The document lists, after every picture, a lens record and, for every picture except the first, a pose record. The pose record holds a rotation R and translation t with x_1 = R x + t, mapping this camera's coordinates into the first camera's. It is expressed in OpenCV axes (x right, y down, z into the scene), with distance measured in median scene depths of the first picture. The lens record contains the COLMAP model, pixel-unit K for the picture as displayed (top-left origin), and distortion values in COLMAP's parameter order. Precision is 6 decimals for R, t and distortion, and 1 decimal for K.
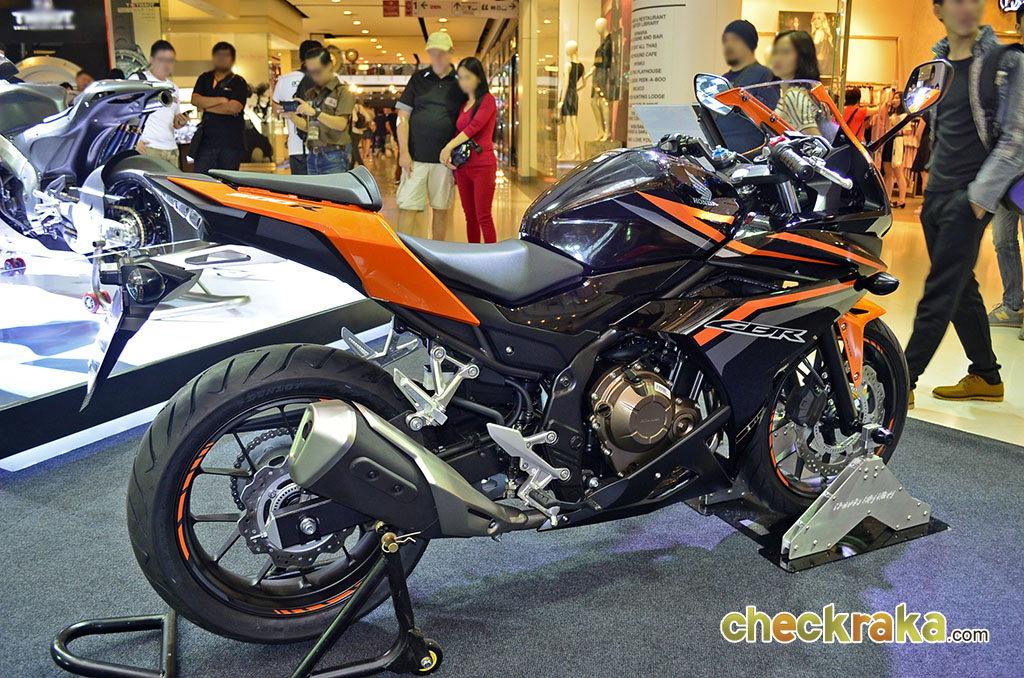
lens RADIAL K [[884.1, 0, 512.5], [0, 884.1, 338.7], [0, 0, 1]] dist [-0.010425, -0.015998]
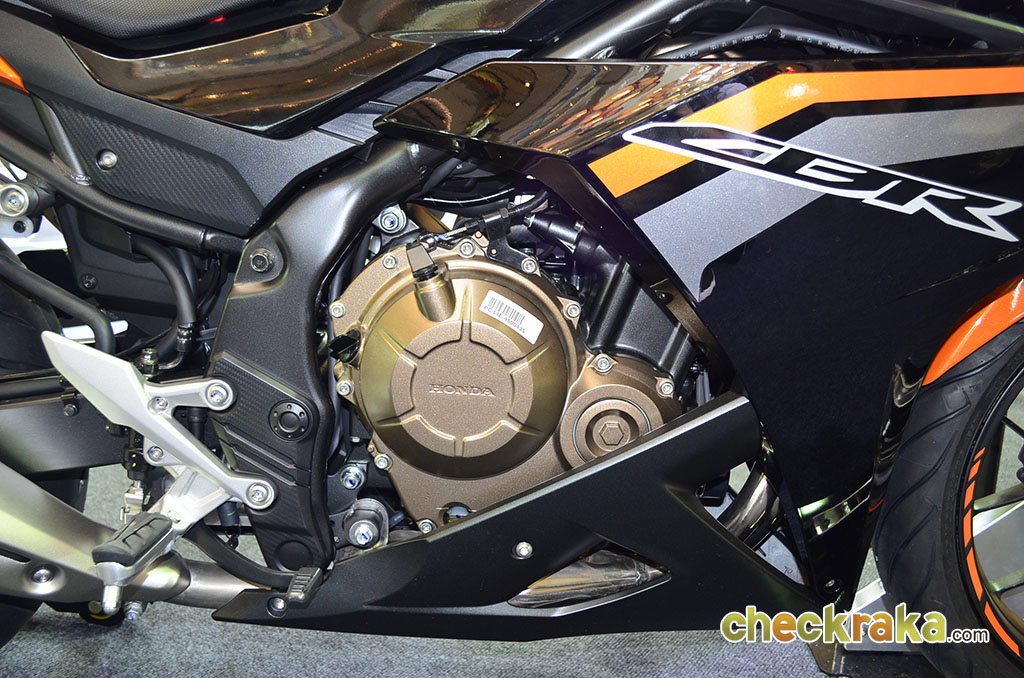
lens RADIAL K [[1033.9, 0, 511.4], [0, 1033.9, 339.5], [0, 0, 1]] dist [-0.063746, 0.000000]
pose [[0.892966, 0.110369, -0.436384, 0.356162], [-0.121504, 0.992588, 0.002410, 0.067225], [0.433415, 0.050870, 0.899758, 0.618323]]
